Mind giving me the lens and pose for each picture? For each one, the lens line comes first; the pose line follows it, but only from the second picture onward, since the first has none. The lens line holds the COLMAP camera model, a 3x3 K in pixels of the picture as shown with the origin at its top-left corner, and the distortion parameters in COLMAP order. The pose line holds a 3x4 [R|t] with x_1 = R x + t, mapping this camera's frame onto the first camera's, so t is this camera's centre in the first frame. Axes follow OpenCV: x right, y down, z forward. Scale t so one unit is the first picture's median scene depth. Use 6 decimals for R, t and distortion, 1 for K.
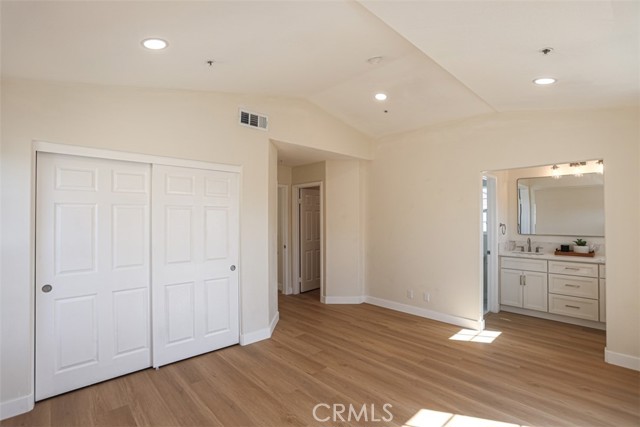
lens RADIAL K [[303.1, 0, 306.7], [0, 303.1, 219.8], [0, 0, 1]] dist [-0.040085, 0.005288]
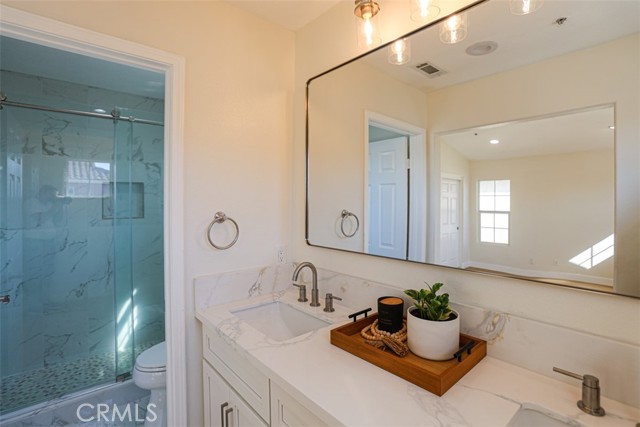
lens RADIAL K [[303.1, 0, 333.1], [0, 303.1, 202.7], [0, 0, 1]] dist [-0.040085, 0.005288]
pose [[0.999669, 0.006733, 0.024819, 0.900289], [-0.006787, 0.999975, 0.002069, 0.000351], [-0.024805, -0.002236, 0.999690, 0.810325]]
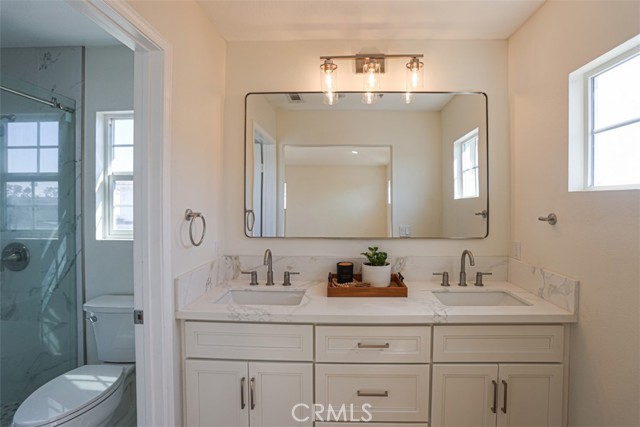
lens RADIAL K [[303.1, 0, 338.0], [0, 303.1, 203.7], [0, 0, 1]] dist [-0.040085, 0.005288]
pose [[0.683461, 0.003658, 0.729978, 0.627397], [-0.005636, 0.999984, 0.000266, 0.005530], [-0.729966, -0.004296, 0.683470, 0.798782]]
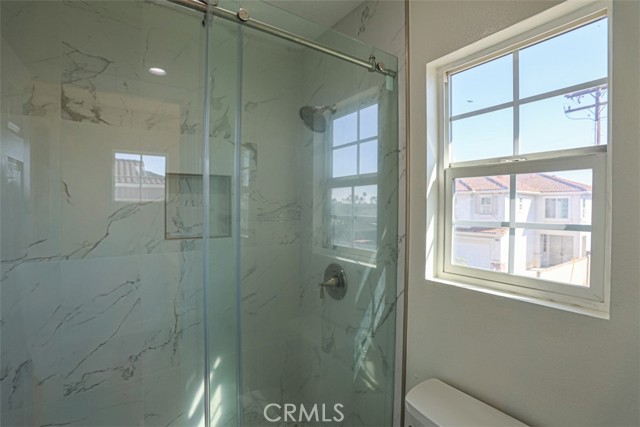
lens RADIAL K [[303.1, 0, 333.2], [0, 303.1, 211.2], [0, 0, 1]] dist [-0.040085, 0.005288]
pose [[0.995559, 0.015700, -0.092820, 0.647878], [-0.014376, 0.999785, 0.014918, -0.002311], [0.093035, -0.013518, 0.995571, 1.128261]]
